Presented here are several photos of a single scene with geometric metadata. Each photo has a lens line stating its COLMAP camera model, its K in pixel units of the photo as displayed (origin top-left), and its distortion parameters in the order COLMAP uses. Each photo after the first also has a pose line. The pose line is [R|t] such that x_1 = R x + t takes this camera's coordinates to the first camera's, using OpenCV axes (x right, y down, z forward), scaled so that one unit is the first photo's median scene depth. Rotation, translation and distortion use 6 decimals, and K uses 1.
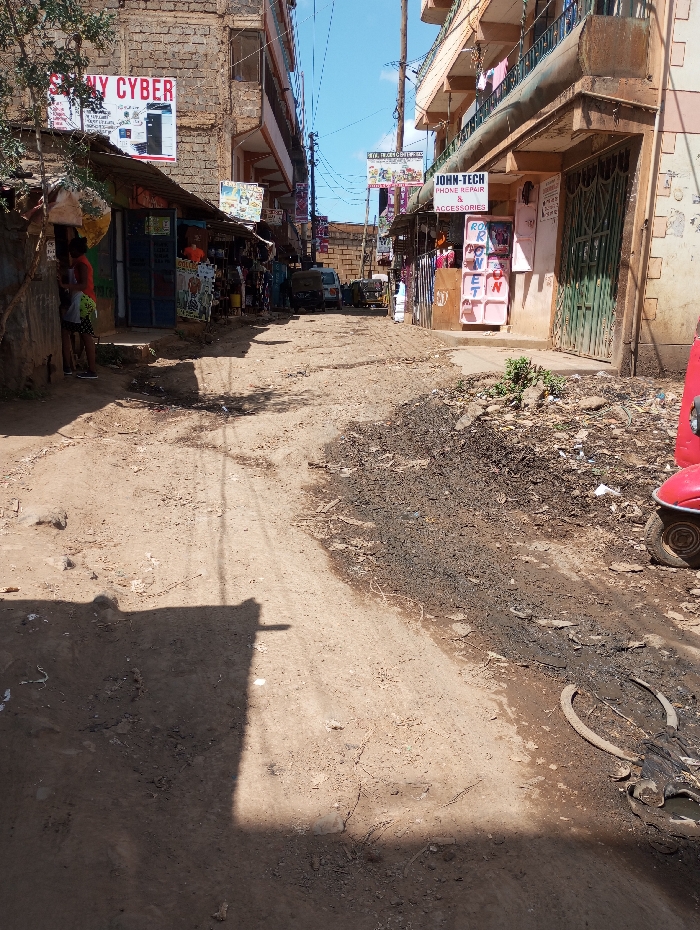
lens RADIAL K [[782.2, 0, 350.2], [0, 782.2, 461.5], [0, 0, 1]] dist [0.025687, -0.041699]
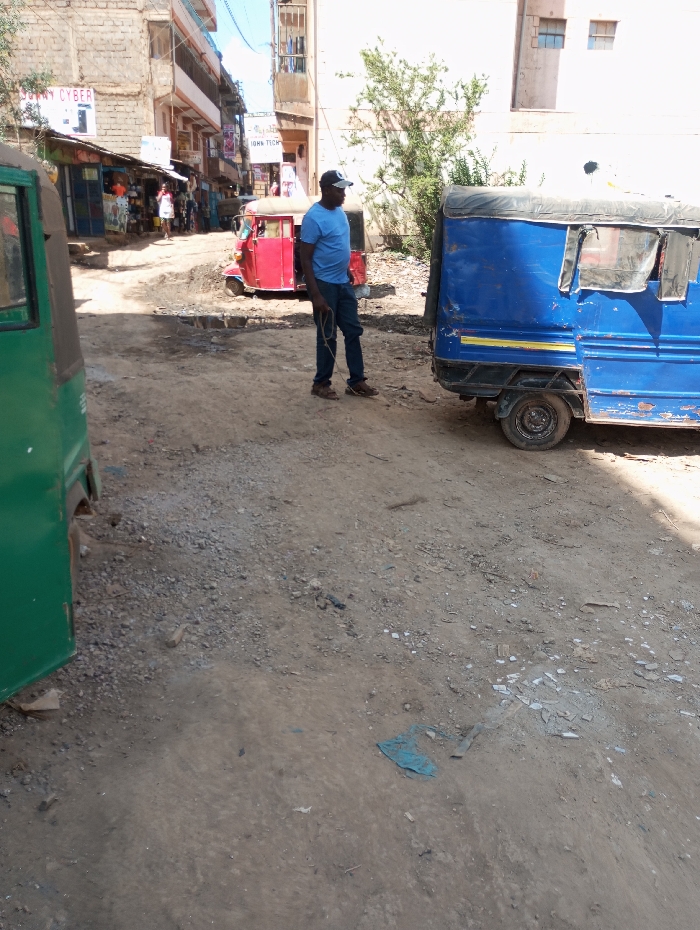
lens RADIAL K [[782.2, 0, 349.8], [0, 782.2, 468.3], [0, 0, 1]] dist [0.025687, -0.041699]
pose [[0.999725, -0.022680, 0.005953, 0.276791], [0.022000, 0.995079, 0.096612, 0.170713], [-0.008115, -0.096455, 0.995304, -0.715333]]
